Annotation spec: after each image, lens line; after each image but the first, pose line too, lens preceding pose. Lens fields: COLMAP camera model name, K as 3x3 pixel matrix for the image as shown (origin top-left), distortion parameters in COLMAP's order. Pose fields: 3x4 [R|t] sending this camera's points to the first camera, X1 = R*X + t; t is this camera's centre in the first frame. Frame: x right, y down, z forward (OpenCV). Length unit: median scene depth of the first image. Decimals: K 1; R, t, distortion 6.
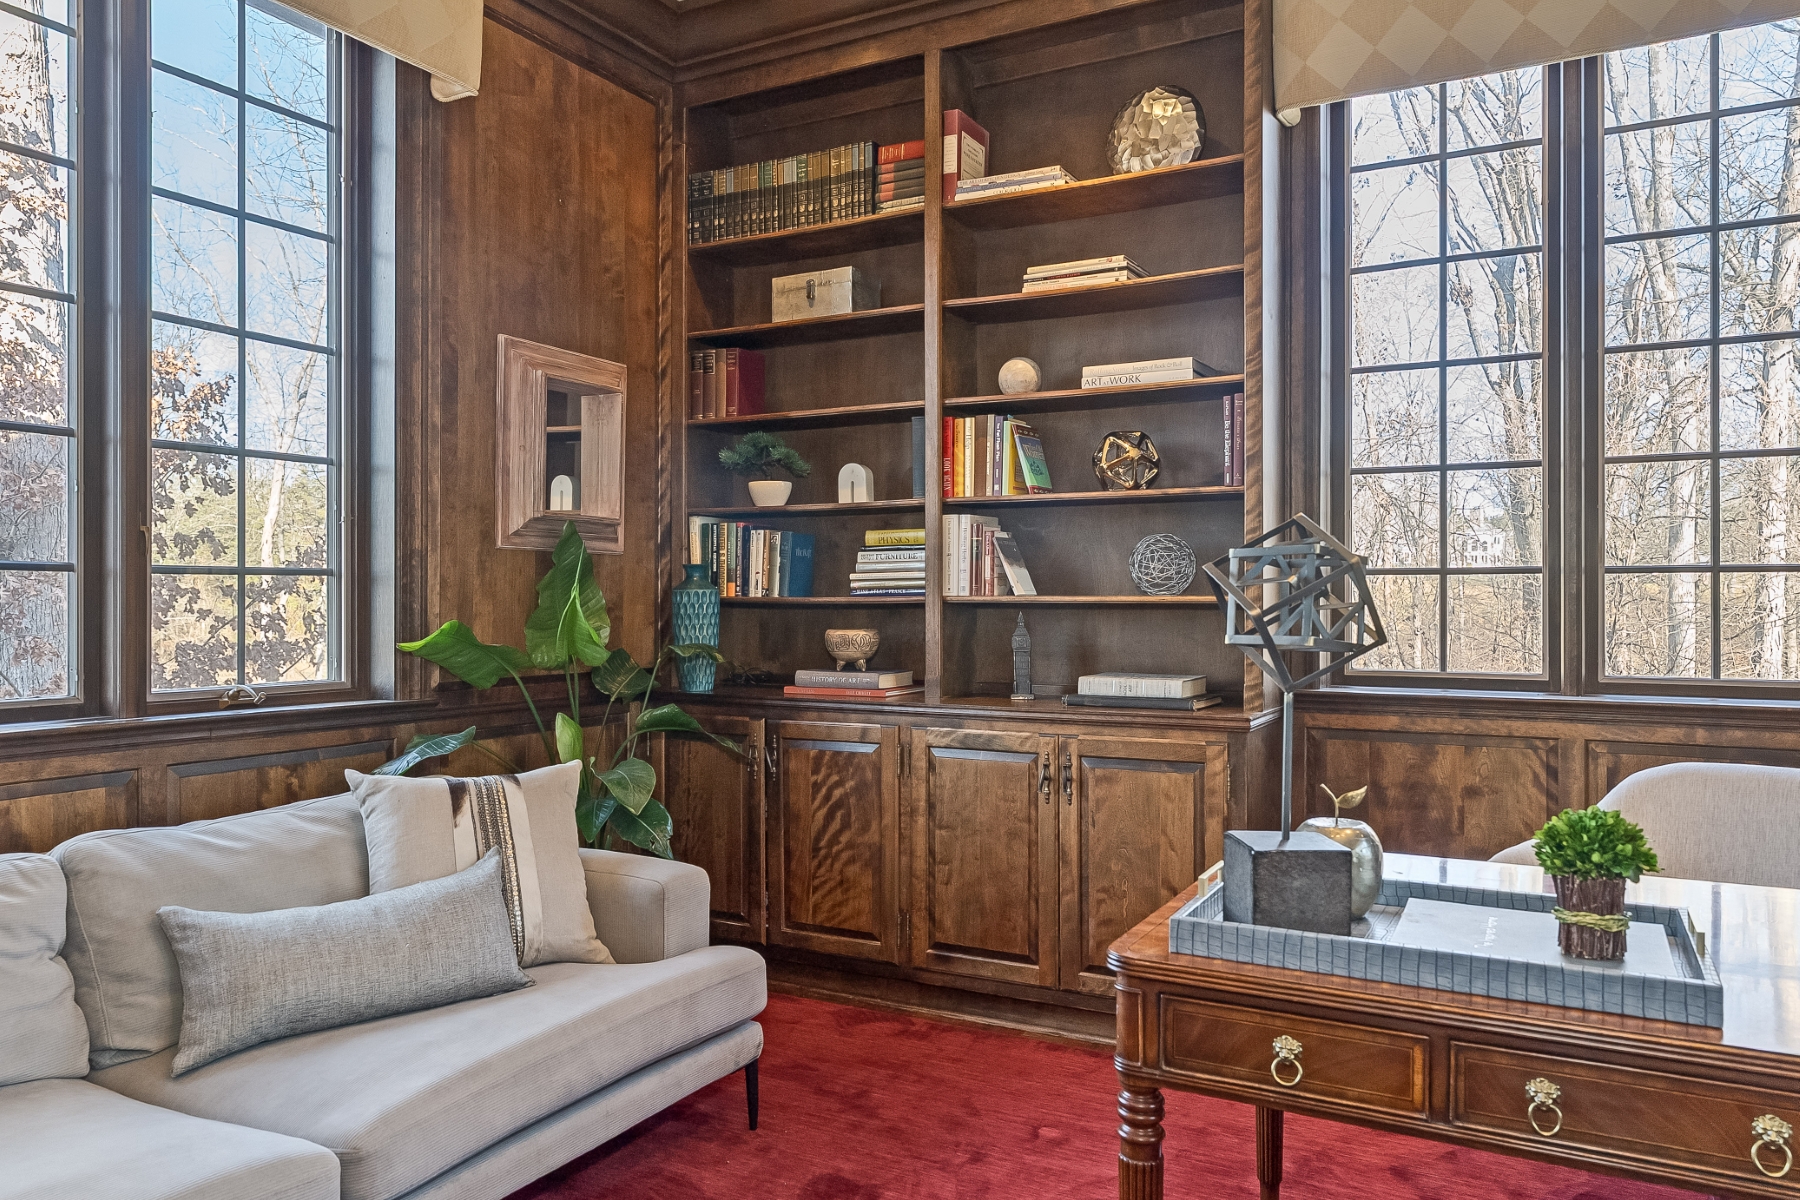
lens RADIAL K [[1267.0, 0, 898.6], [0, 1267.0, 597.2], [0, 0, 1]] dist [0.004876, 0.004781]
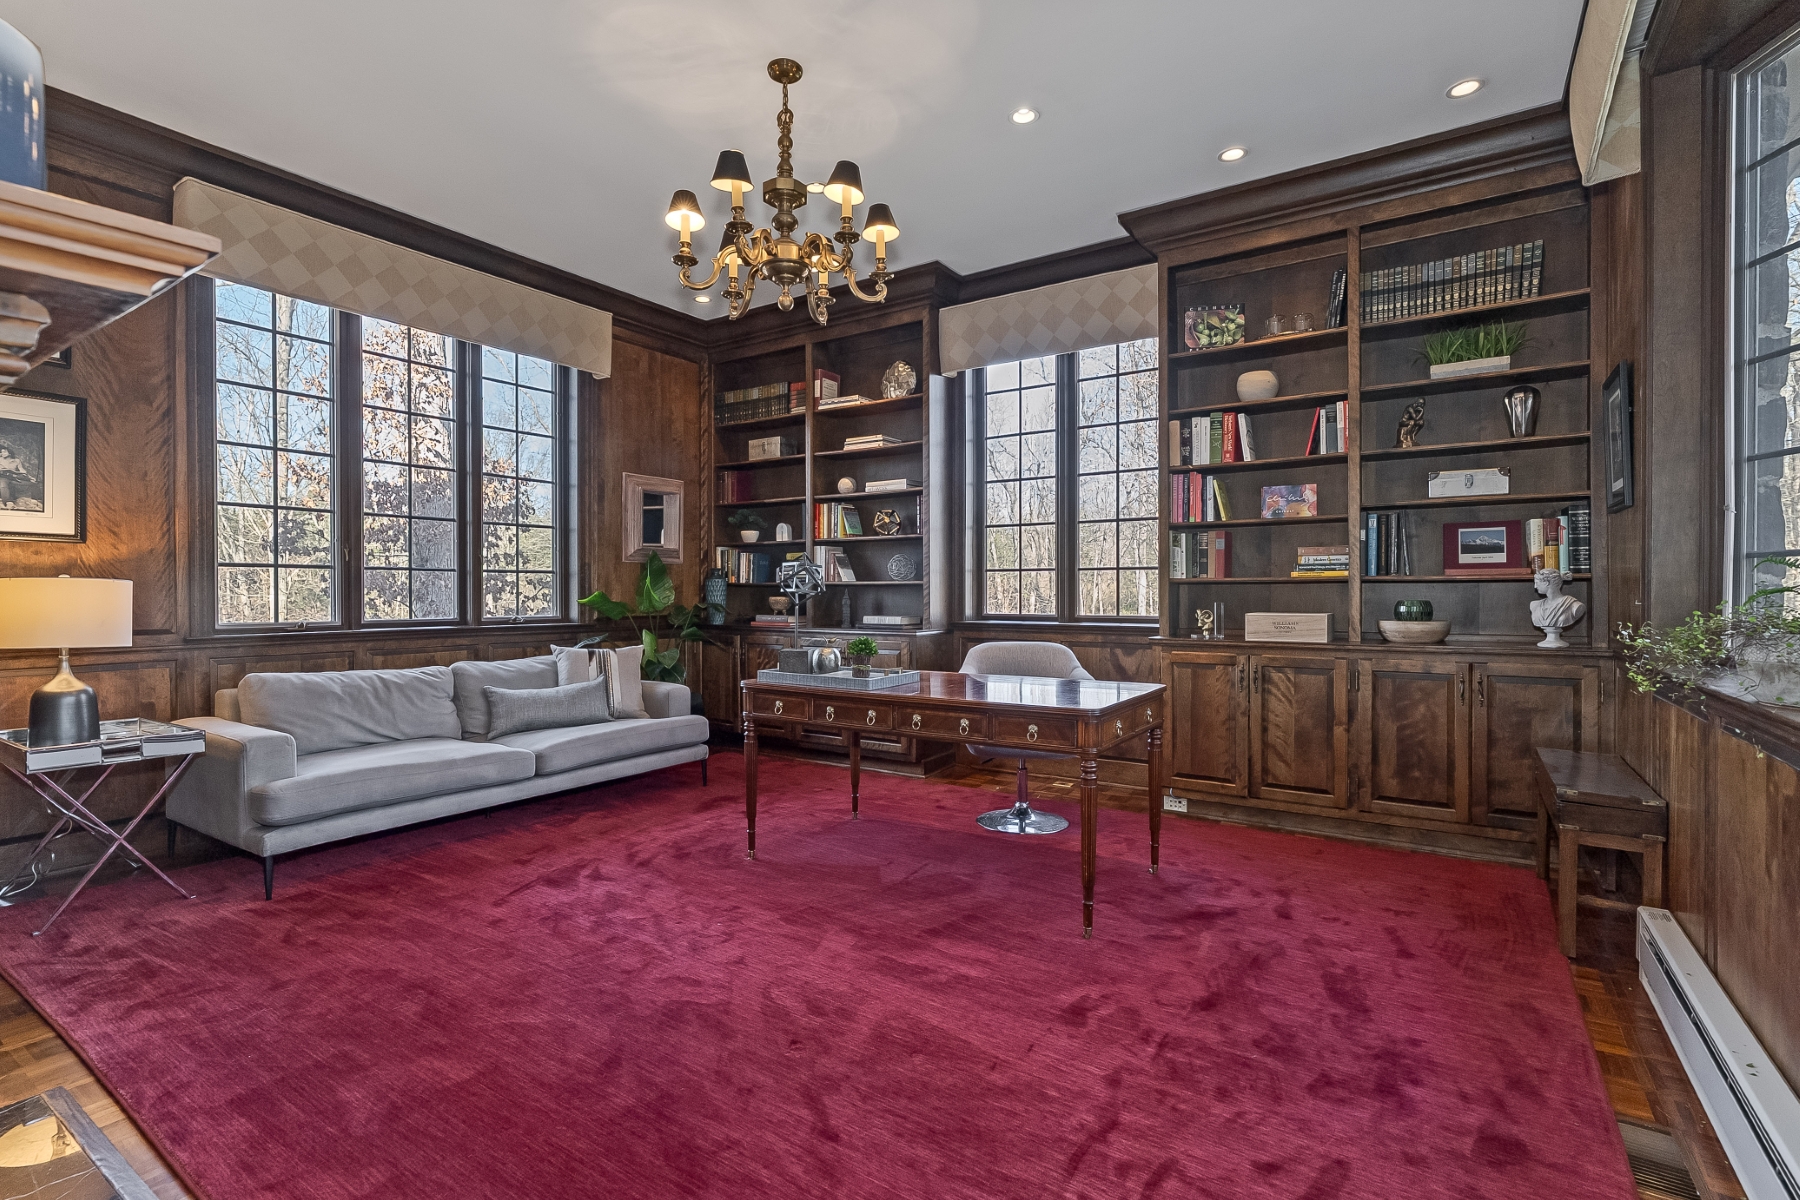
lens RADIAL K [[840.7, 0, 901.4], [0, 840.7, 597.7], [0, 0, 1]] dist [-0.001096, -0.000016]
pose [[0.996102, -0.000271, -0.088205, 0.331936], [0.001169, 0.999948, 0.010133, 0.012936], [0.088197, -0.010197, 0.996051, -0.510751]]
